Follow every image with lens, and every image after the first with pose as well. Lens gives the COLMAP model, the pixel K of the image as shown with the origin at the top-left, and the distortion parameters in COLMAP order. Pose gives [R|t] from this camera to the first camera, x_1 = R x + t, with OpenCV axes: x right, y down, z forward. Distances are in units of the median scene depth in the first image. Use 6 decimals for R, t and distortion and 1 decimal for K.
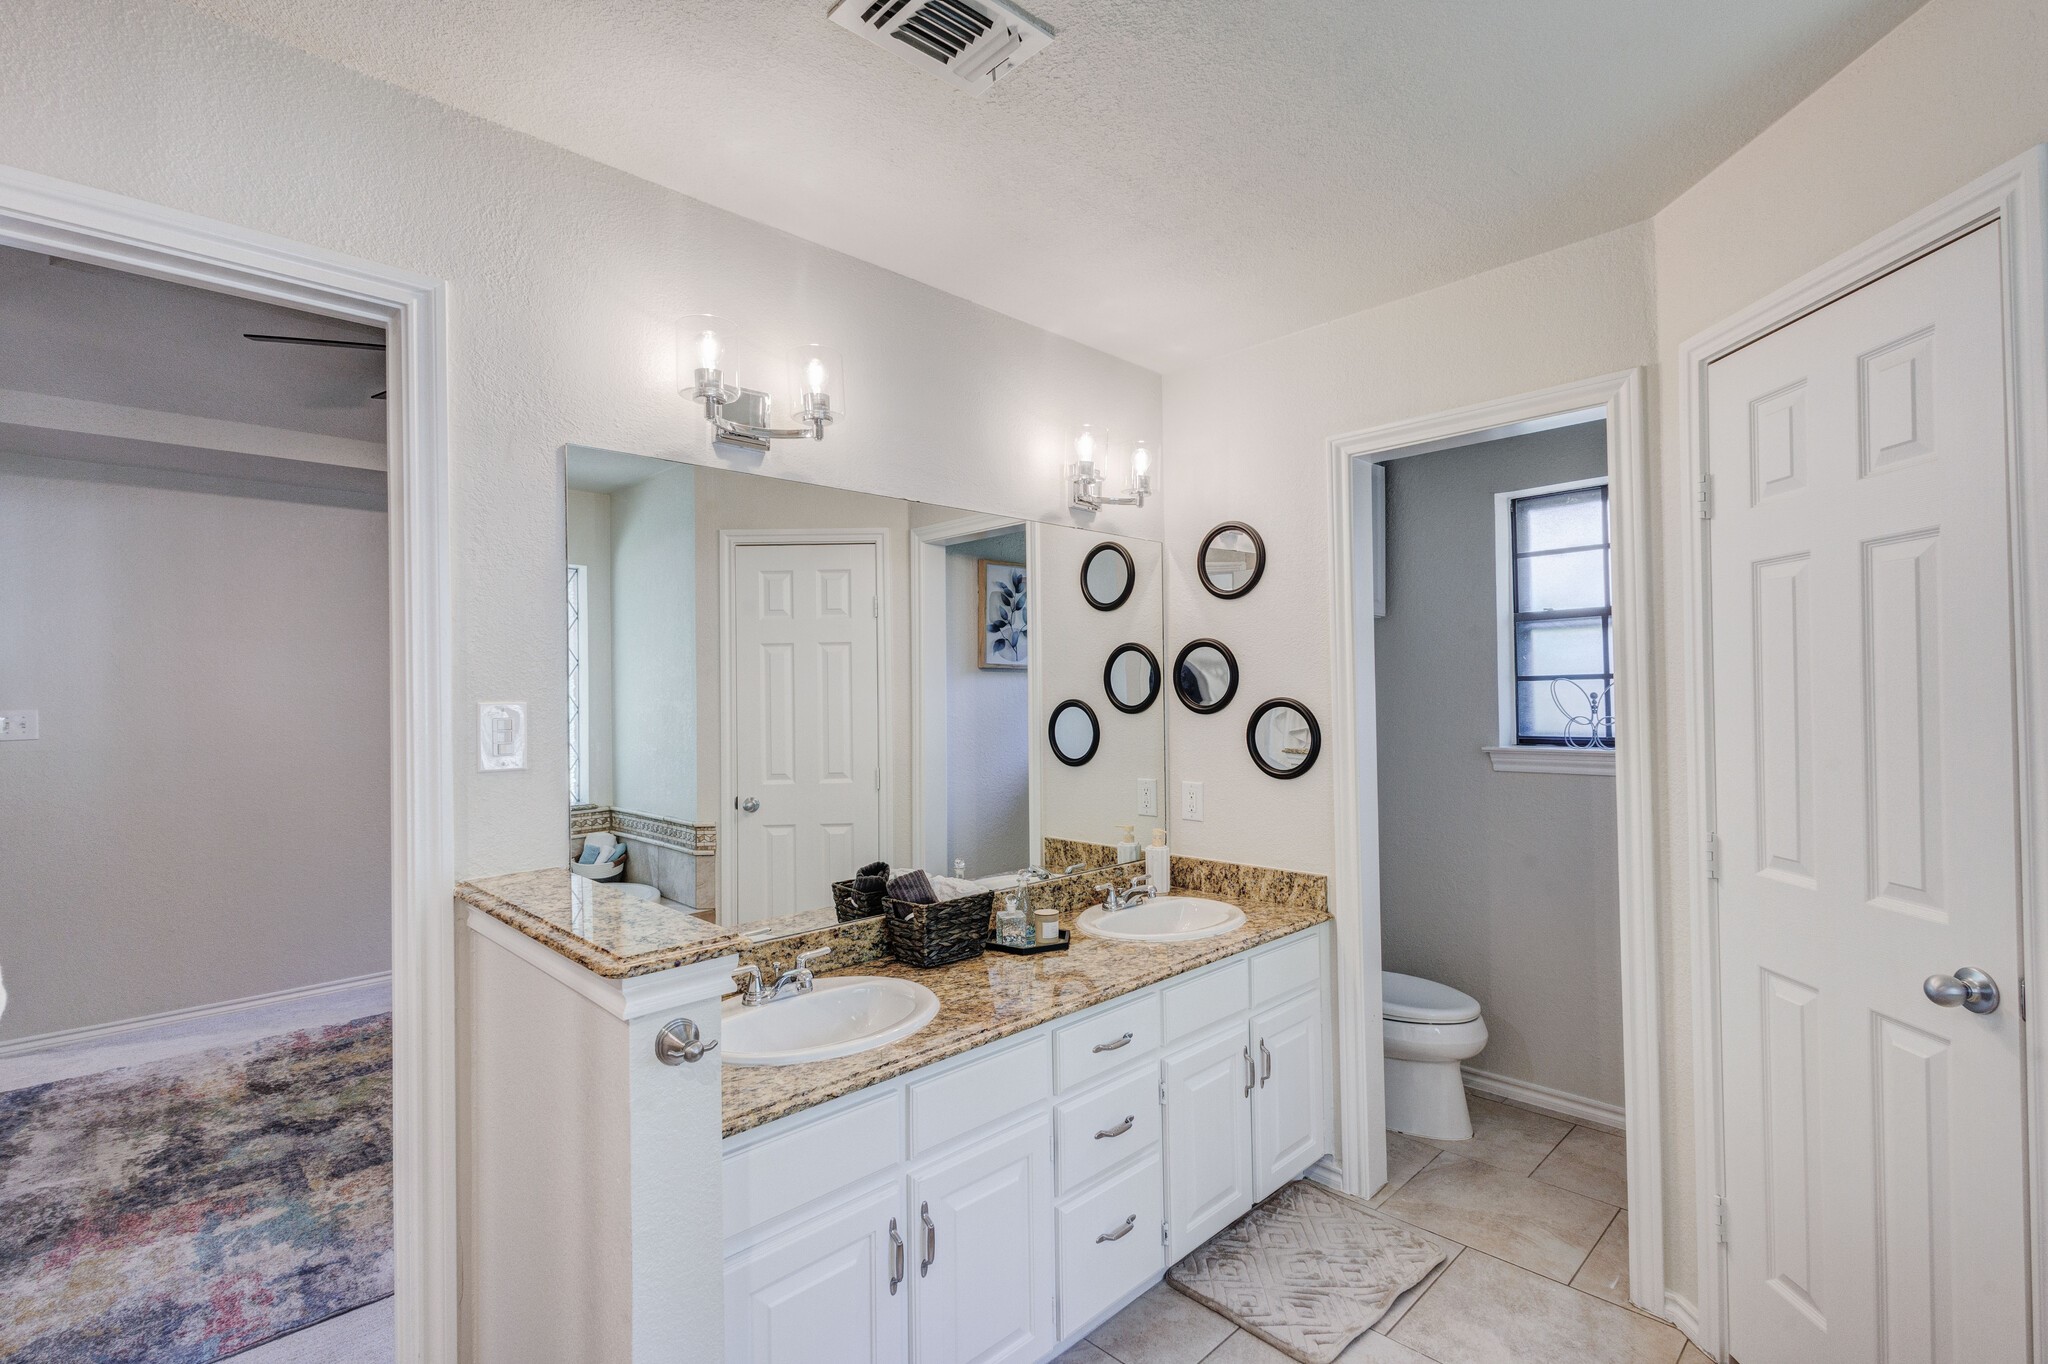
lens RADIAL K [[974.4, 0, 1024.0], [0, 974.4, 682.0], [0, 0, 1]] dist [-0.000048, 0.000114]
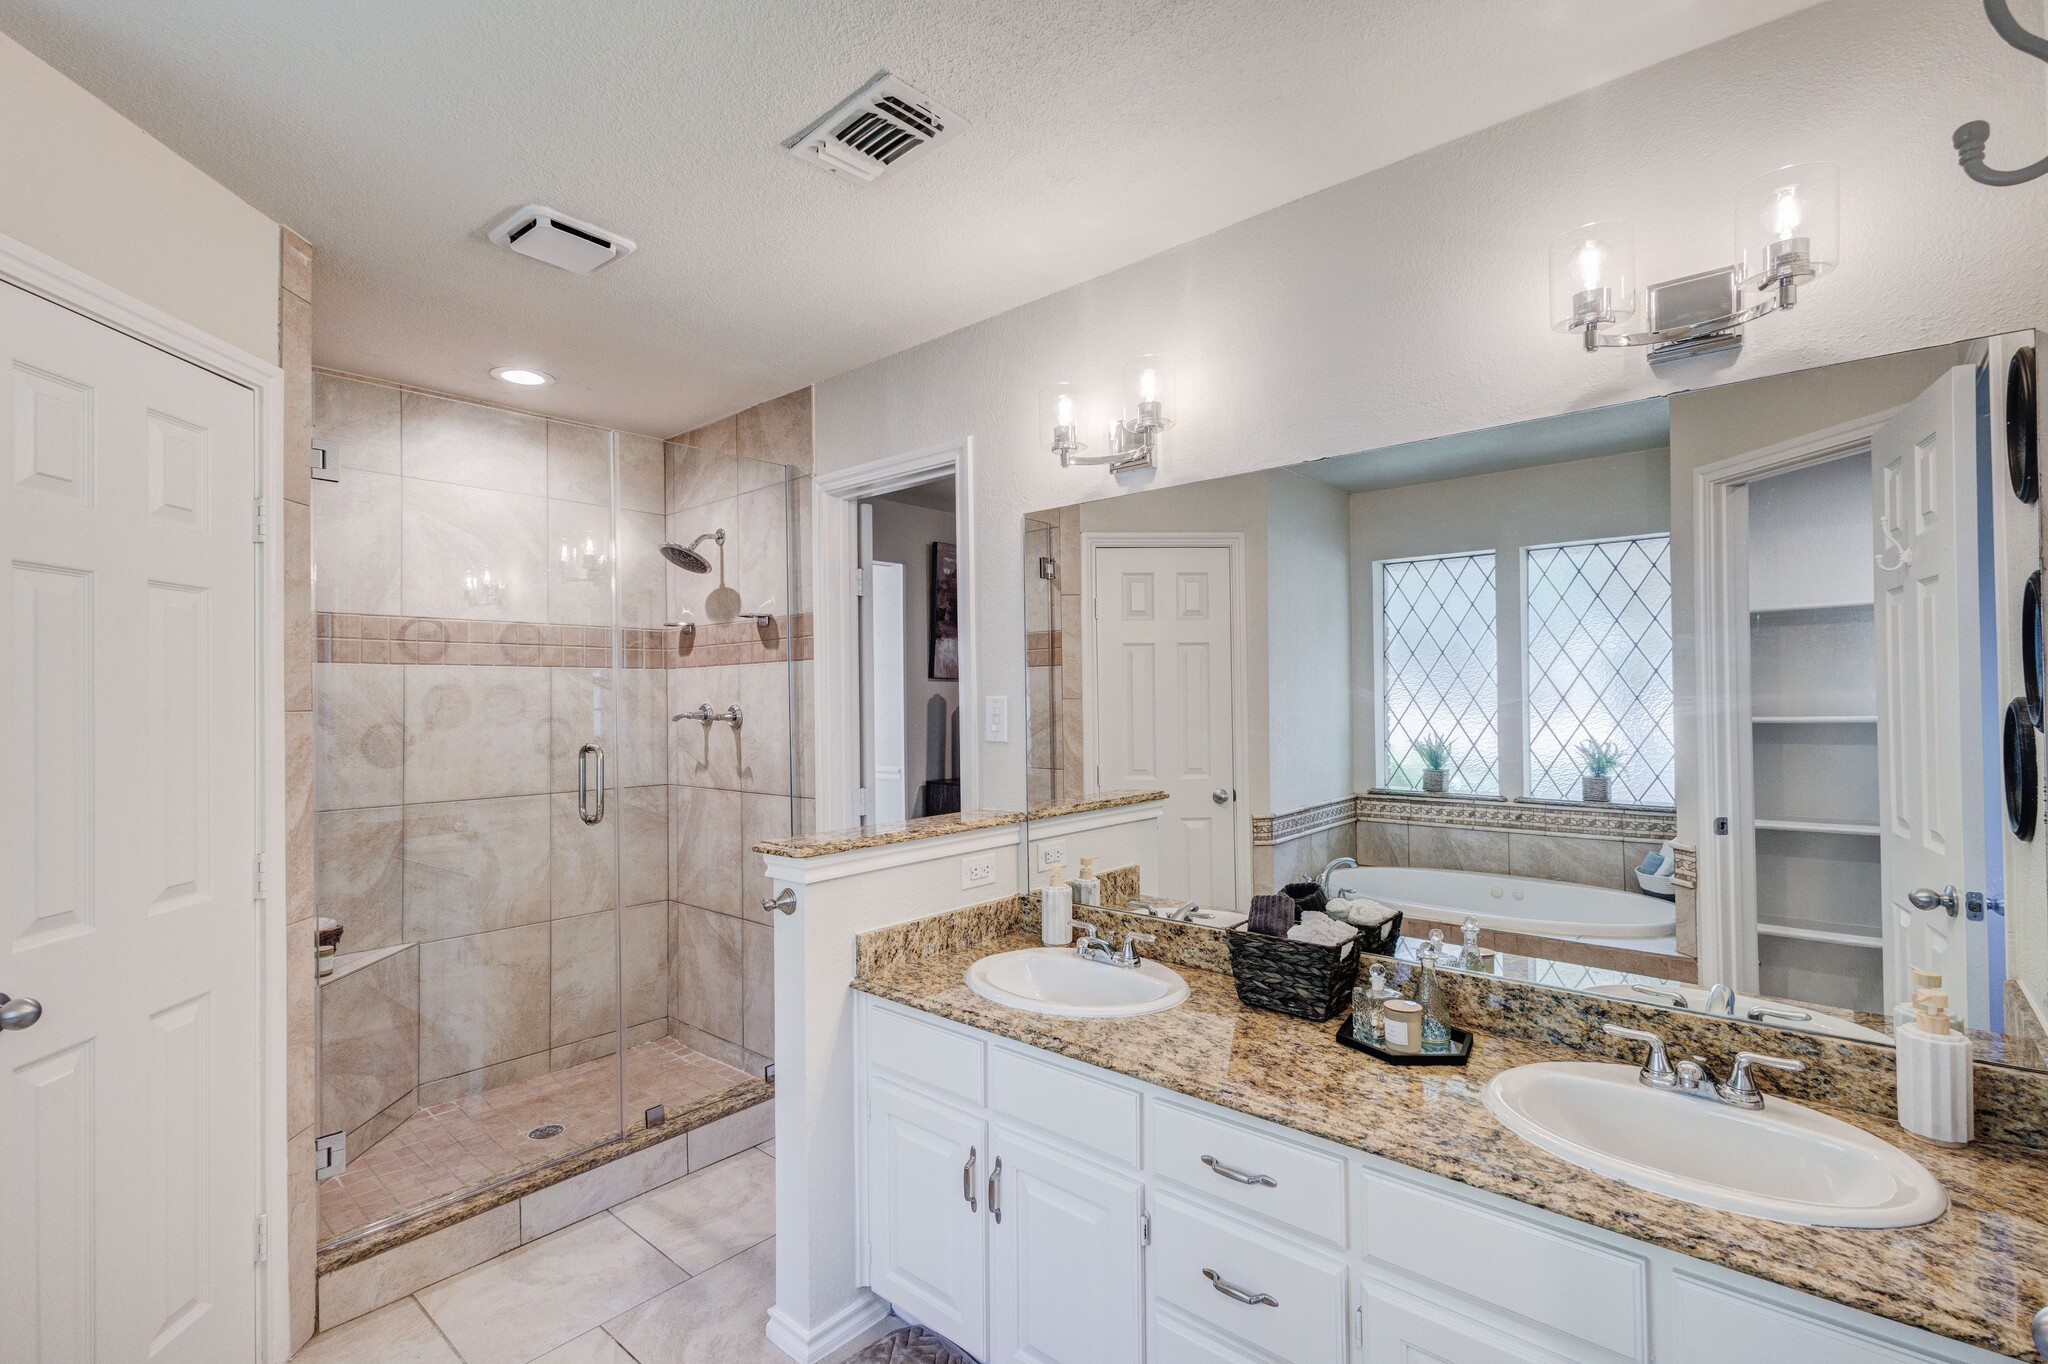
lens RADIAL K [[951.8, 0, 1024.0], [0, 951.8, 682.0], [0, 0, 1]] dist [-0.002152, 0.000028]
pose [[0.043751, -0.002927, -0.999038, 0.796578], [0.022816, 0.999738, -0.001930, 0.001699], [0.998782, -0.022709, 0.043807, 0.817033]]
